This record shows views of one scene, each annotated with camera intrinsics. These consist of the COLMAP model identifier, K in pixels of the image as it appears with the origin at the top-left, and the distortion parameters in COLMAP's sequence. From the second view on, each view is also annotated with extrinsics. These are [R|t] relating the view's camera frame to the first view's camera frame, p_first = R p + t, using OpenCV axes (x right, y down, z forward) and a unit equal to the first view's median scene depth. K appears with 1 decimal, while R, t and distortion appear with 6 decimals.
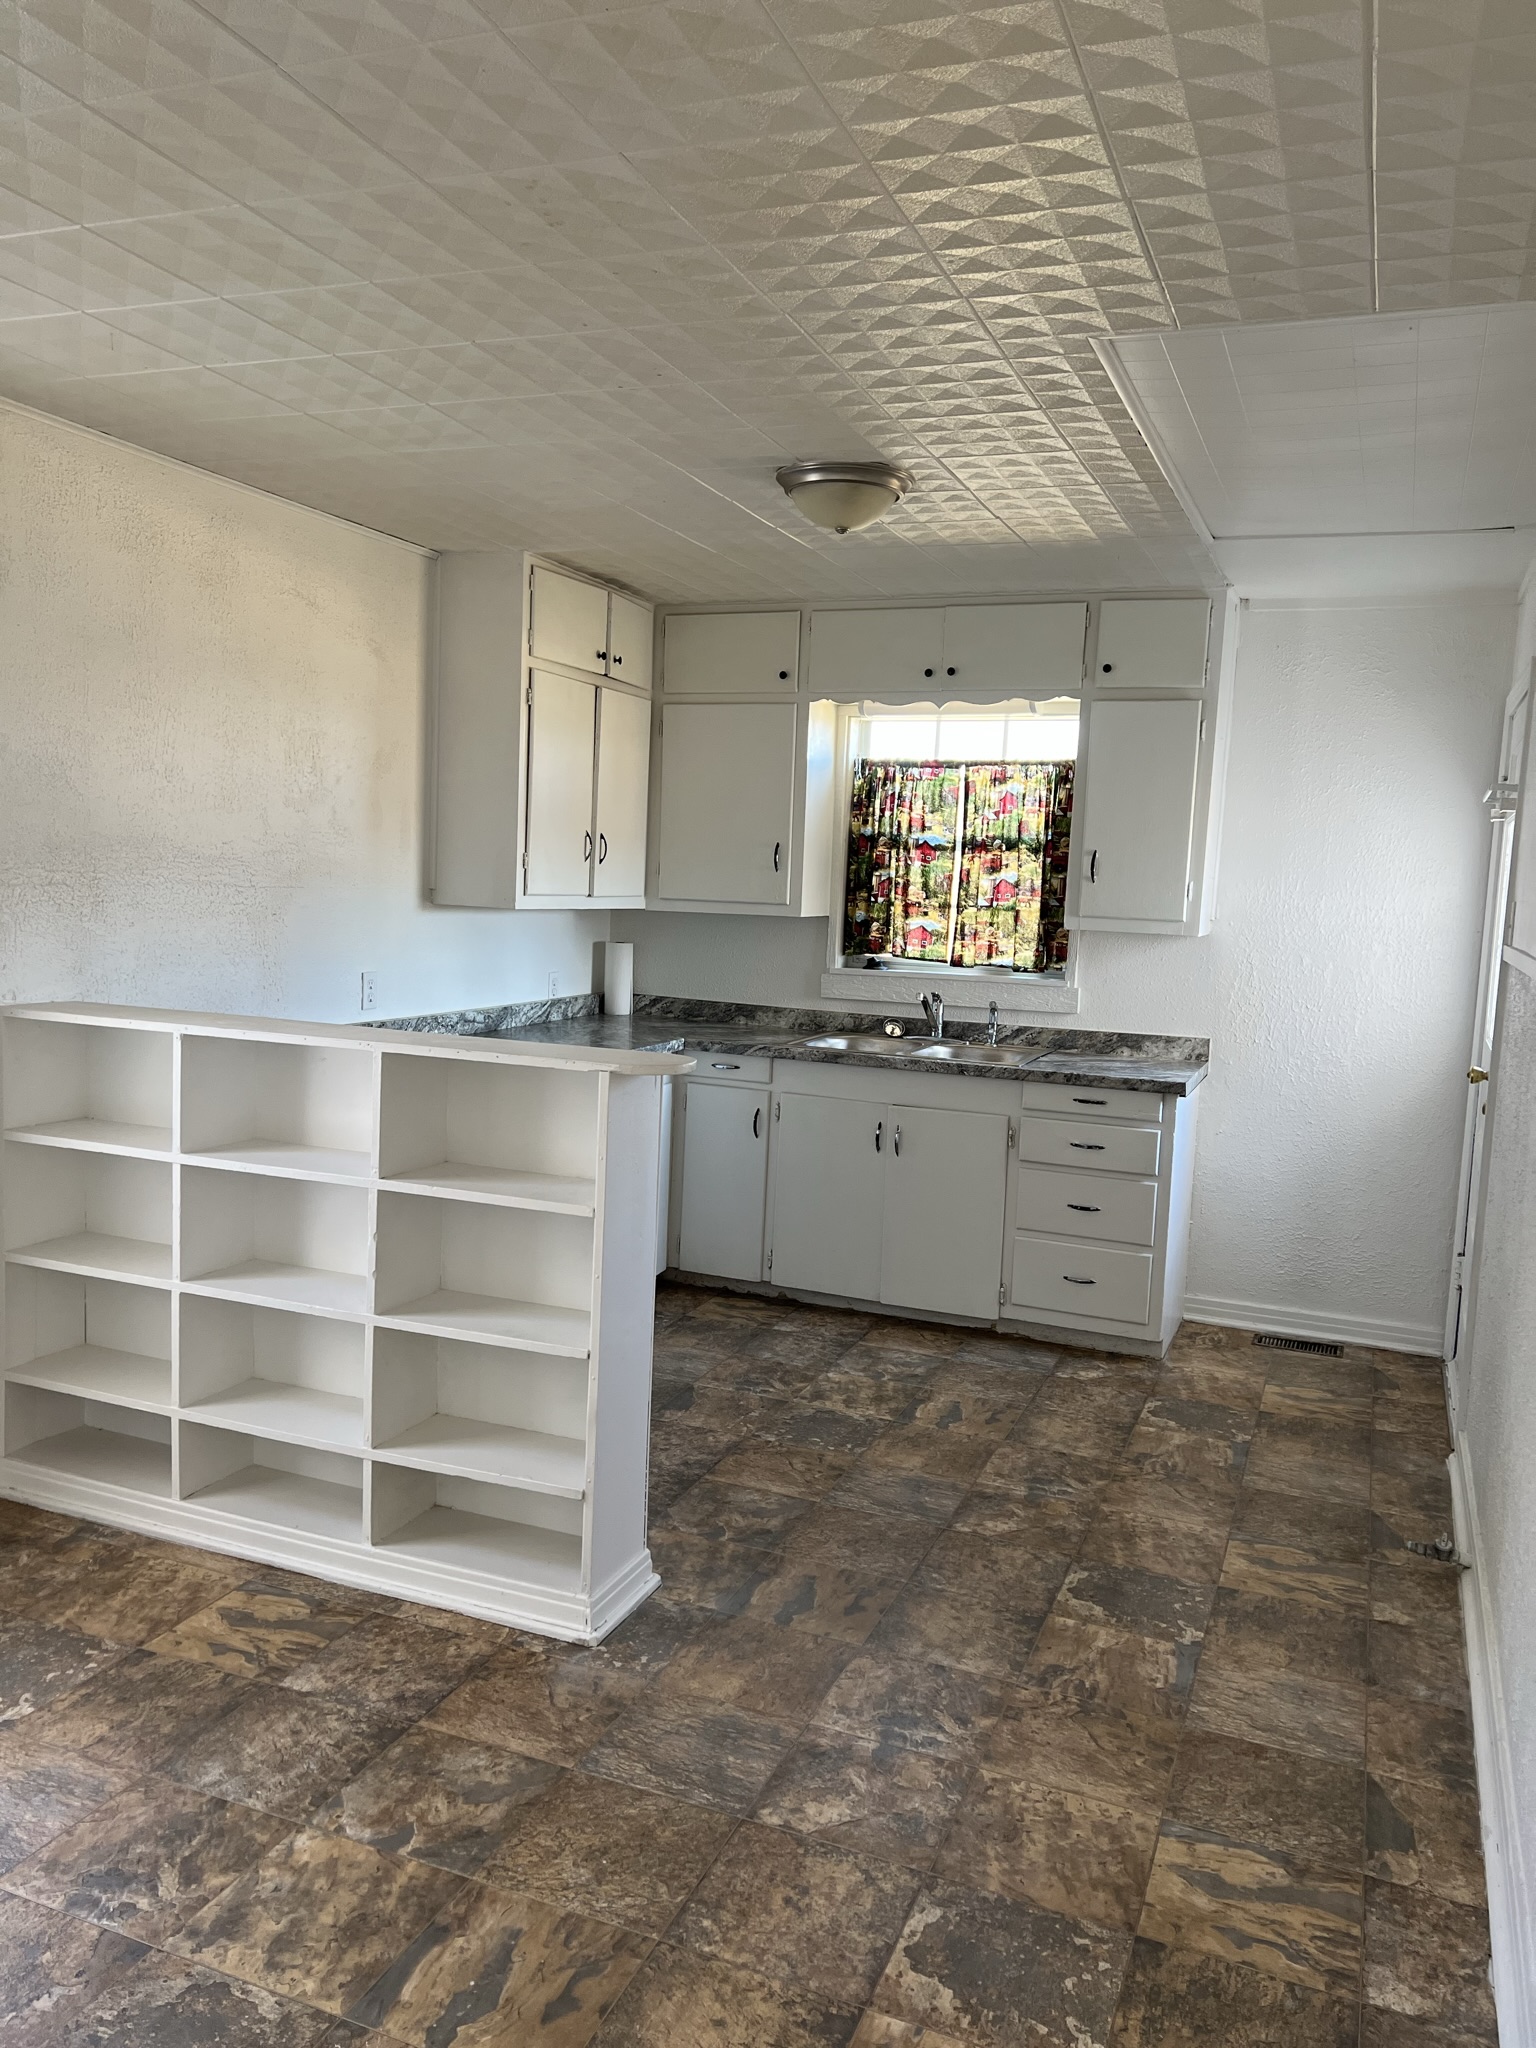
lens RADIAL K [[1571.4, 0, 675.3], [0, 1571.4, 1052.4], [0, 0, 1]] dist [-0.005136, 0.004139]
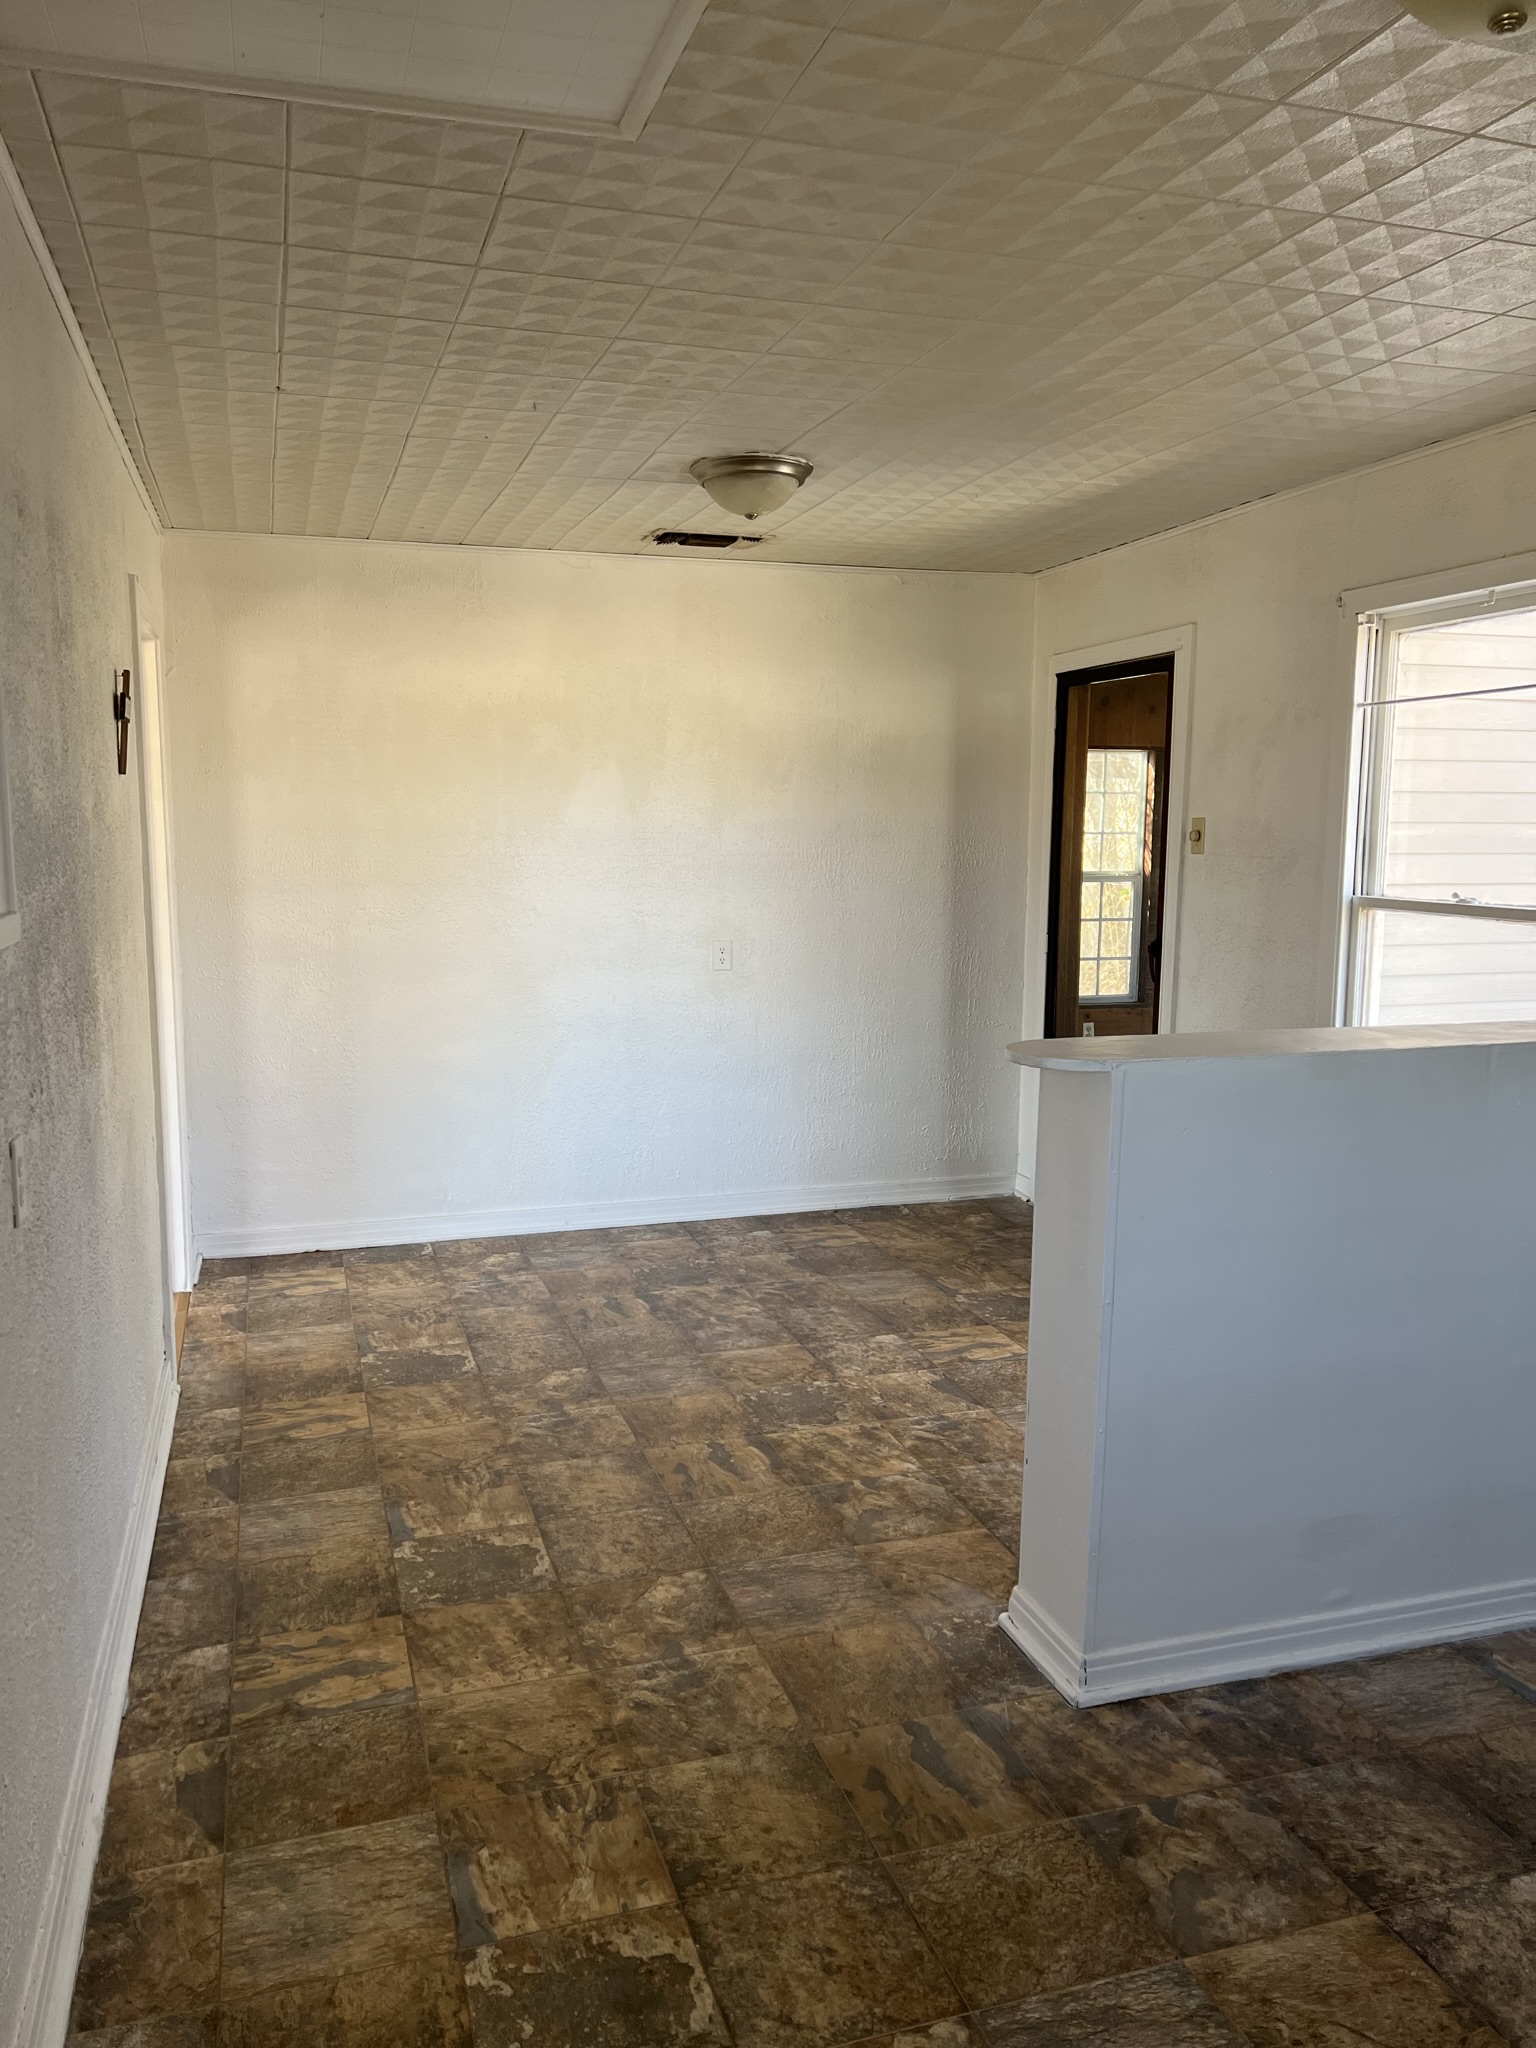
lens RADIAL K [[1558.4, 0, 768.0], [0, 1558.4, 1024.0], [0, 0, 1]] dist [0.083543, -0.067594]
pose [[-0.745445, 0.047203, -0.664894, 0.783920], [-0.108494, 0.975595, 0.190900, -0.177660], [0.657678, 0.214443, -0.722131, 1.744866]]
